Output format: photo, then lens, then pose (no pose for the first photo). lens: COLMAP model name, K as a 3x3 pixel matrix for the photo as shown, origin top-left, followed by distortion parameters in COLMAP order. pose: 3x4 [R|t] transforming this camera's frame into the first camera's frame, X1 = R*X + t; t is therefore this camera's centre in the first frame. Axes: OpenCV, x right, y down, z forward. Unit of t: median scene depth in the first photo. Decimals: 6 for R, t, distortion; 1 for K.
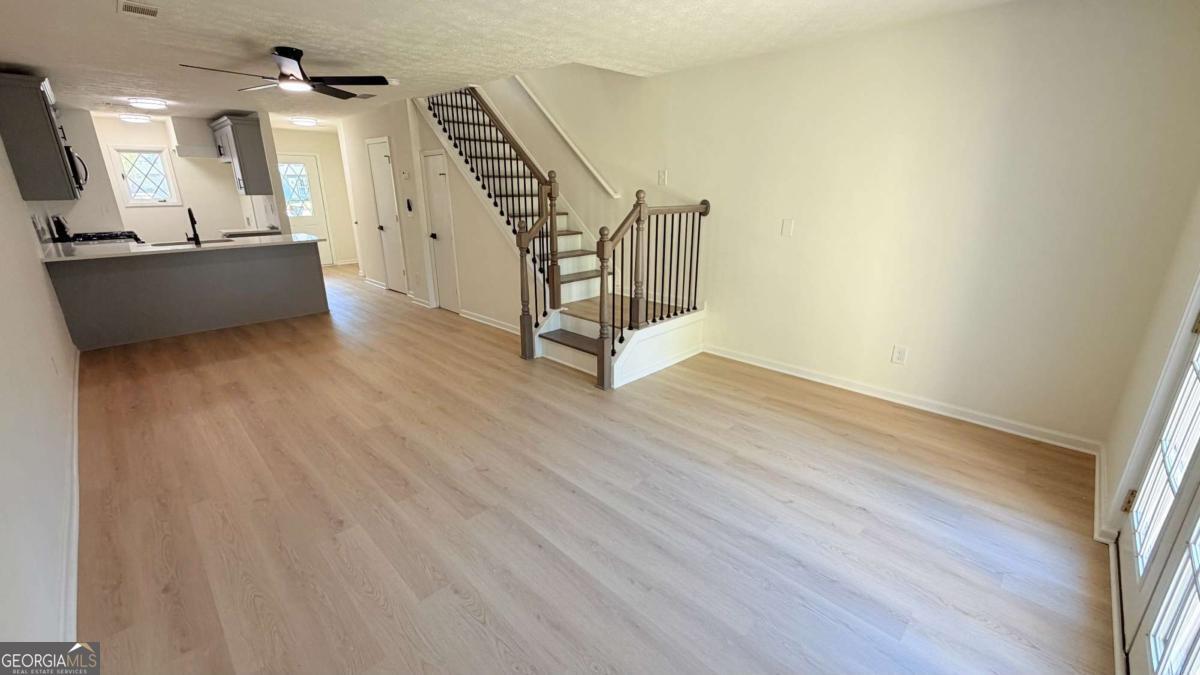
lens RADIAL K [[479.9, 0, 594.0], [0, 479.9, 335.2], [0, 0, 1]] dist [0.000141, -0.000167]
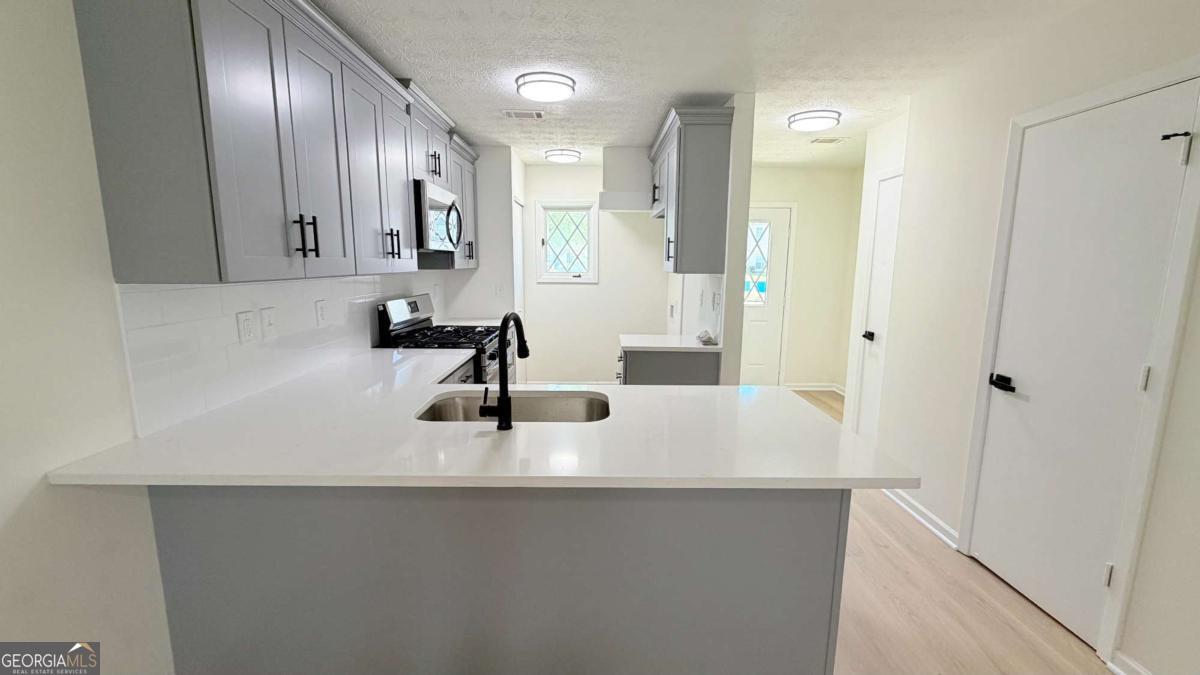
lens RADIAL K [[479.9, 0, 598.0], [0, 479.9, 336.8], [0, 0, 1]] dist [0.000141, -0.000167]
pose [[0.712454, 0.120103, -0.691364, -0.419005], [-0.217965, 0.974386, -0.055344, -0.176946], [0.667009, 0.190123, 0.720384, 0.585601]]
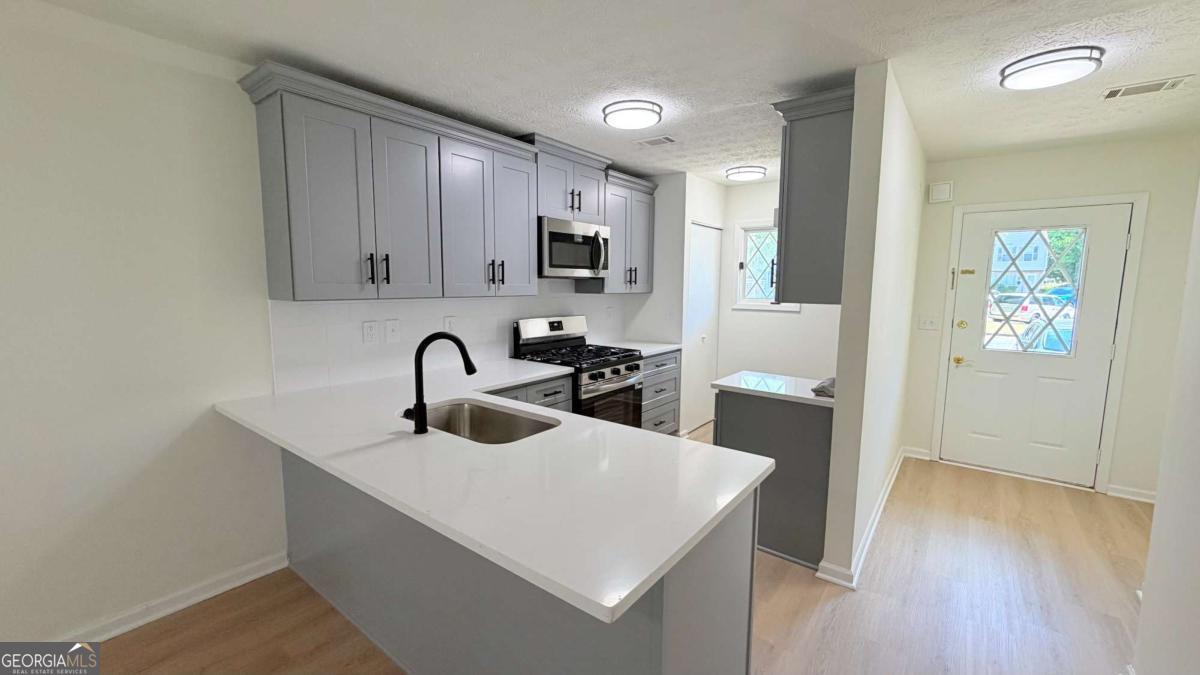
lens RADIAL K [[479.9, 0, 596.4], [0, 479.9, 337.0], [0, 0, 1]] dist [0.000141, -0.000167]
pose [[0.128461, 0.119126, -0.984534, -0.338880], [-0.301286, 0.950524, 0.075700, -0.236409], [0.944841, 0.286902, 0.157996, 0.764736]]
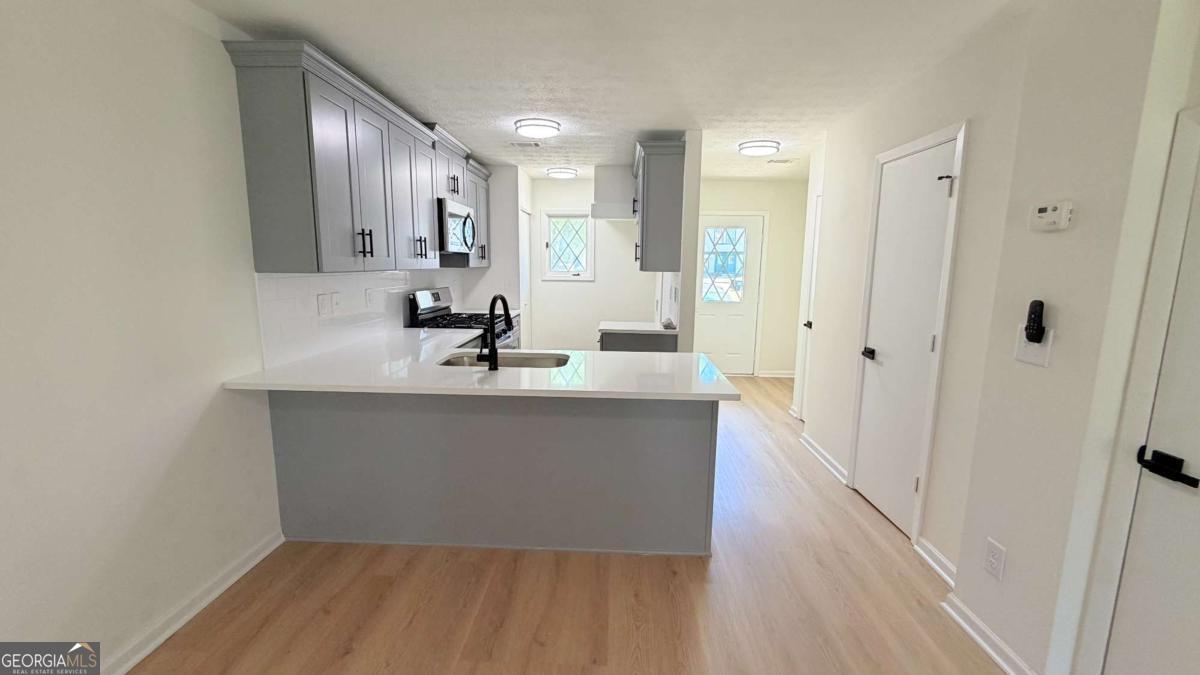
lens RADIAL K [[479.9, 0, 597.7], [0, 479.9, 337.1], [0, 0, 1]] dist [0.000141, -0.000167]
pose [[0.680533, 0.126442, -0.721725, -0.302624], [-0.231441, 0.971664, -0.048002, -0.161340], [0.695205, 0.199704, 0.690513, 0.535826]]
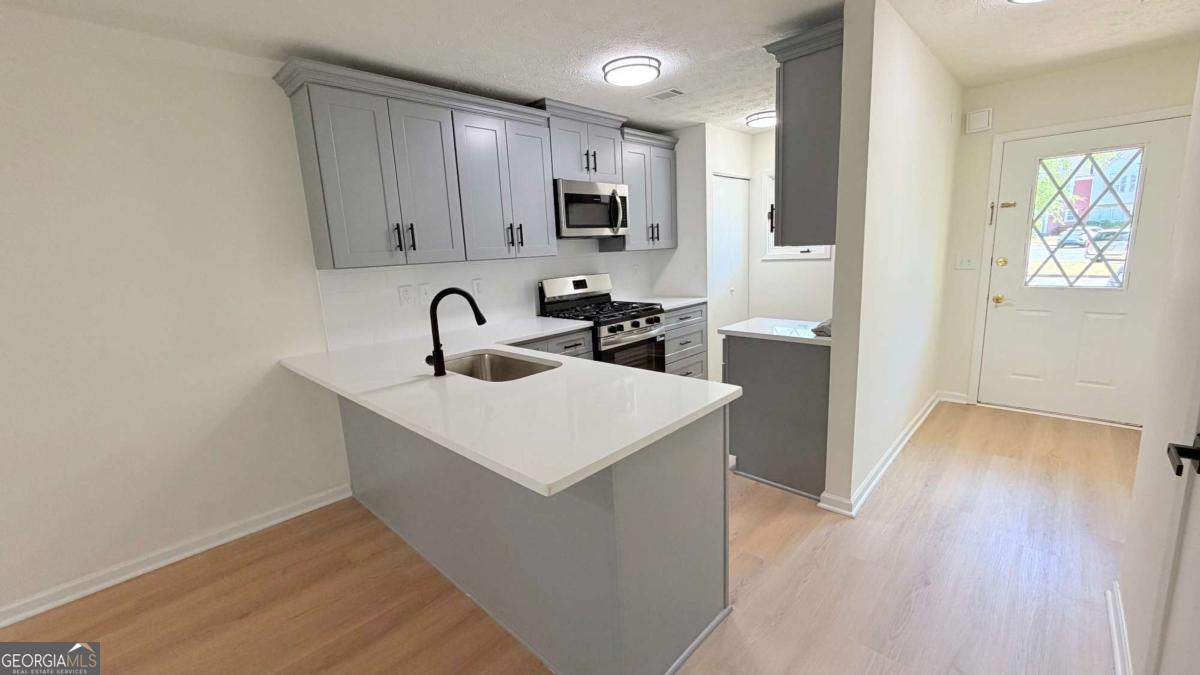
lens RADIAL K [[479.9, 0, 596.6], [0, 479.9, 337.7], [0, 0, 1]] dist [0.000141, -0.000167]
pose [[0.018608, 0.188297, -0.981936, -0.305857], [-0.247253, 0.952468, 0.177961, -0.239655], [0.968772, 0.239475, 0.064281, 0.801998]]
